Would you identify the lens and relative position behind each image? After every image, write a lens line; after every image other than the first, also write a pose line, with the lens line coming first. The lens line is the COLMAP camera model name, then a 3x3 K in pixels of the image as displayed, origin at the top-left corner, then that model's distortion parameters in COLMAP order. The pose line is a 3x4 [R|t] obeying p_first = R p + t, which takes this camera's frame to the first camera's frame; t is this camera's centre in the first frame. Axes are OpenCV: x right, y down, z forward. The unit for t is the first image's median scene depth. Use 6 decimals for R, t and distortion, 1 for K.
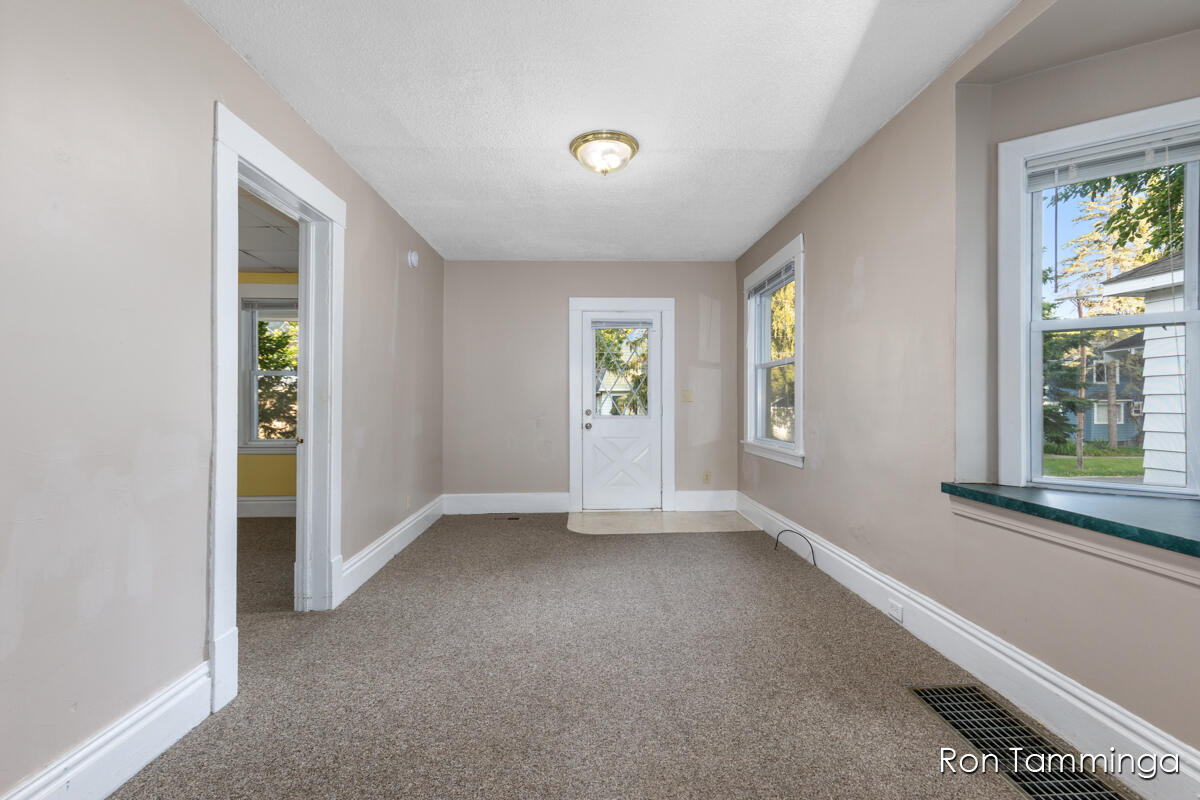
lens RADIAL K [[546.1, 0, 595.8], [0, 546.1, 402.3], [0, 0, 1]] dist [0.009620, -0.000732]
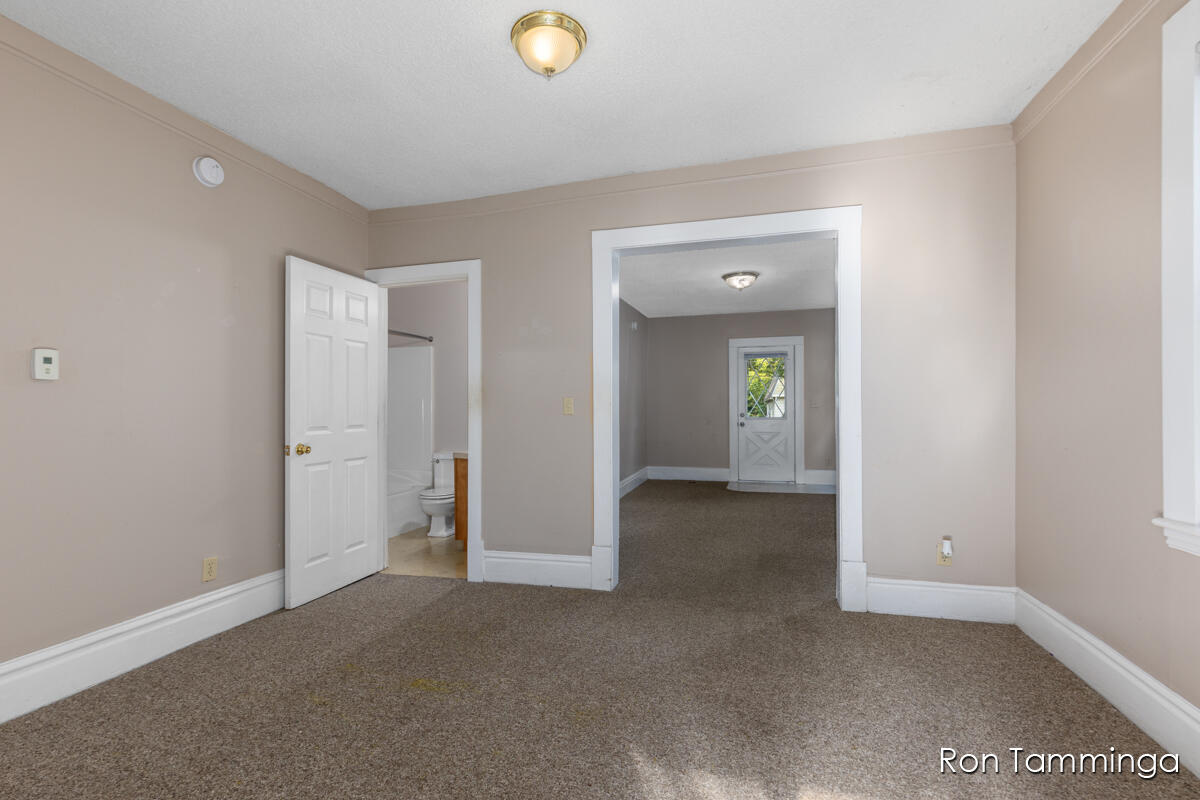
lens RADIAL K [[546.1, 0, 607.0], [0, 546.1, 405.5], [0, 0, 1]] dist [0.009620, -0.000732]
pose [[0.956528, -0.002048, -0.291635, 0.005430], [0.000857, 0.999991, -0.004212, -0.000140], [0.291641, 0.003779, 0.956520, -0.042434]]
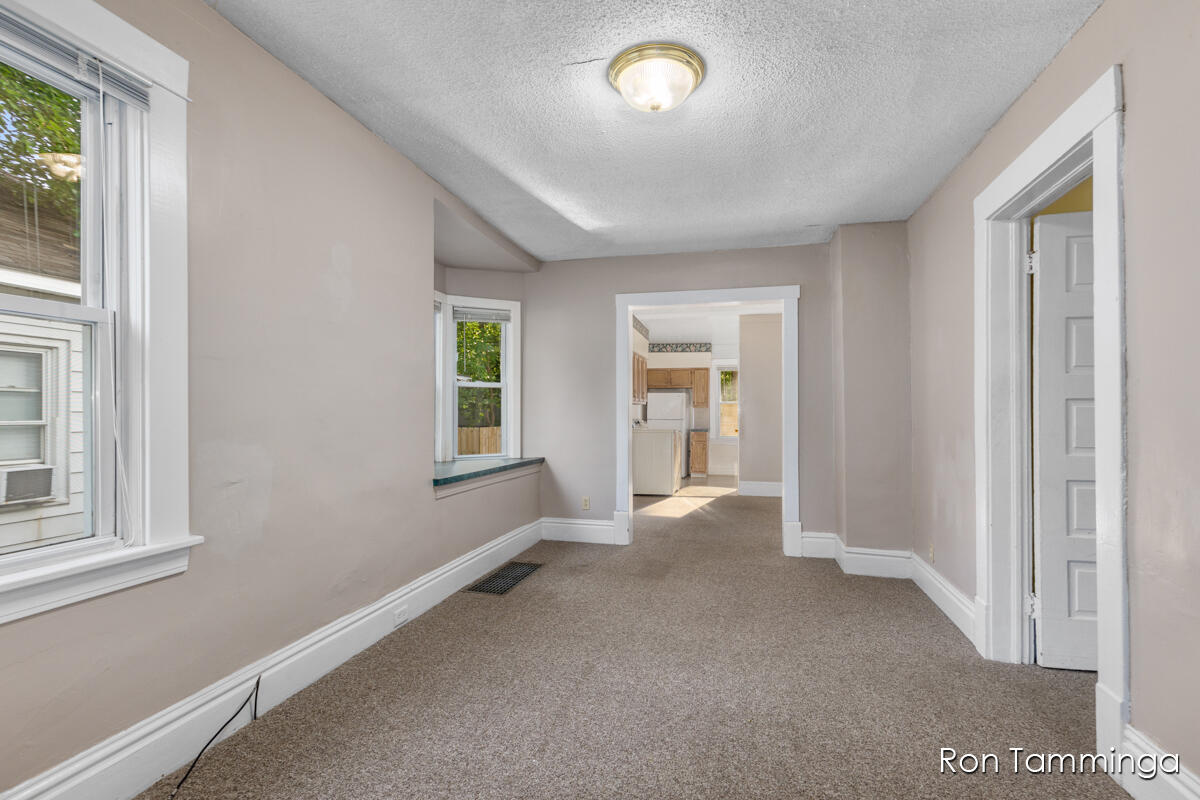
lens RADIAL K [[546.1, 0, 610.5], [0, 546.1, 415.0], [0, 0, 1]] dist [0.009620, -0.000732]
pose [[-0.967270, 0.004812, 0.253705, -0.176547], [0.005120, 0.999987, 0.000554, -0.019645], [-0.253699, 0.001835, -0.967282, 2.711238]]
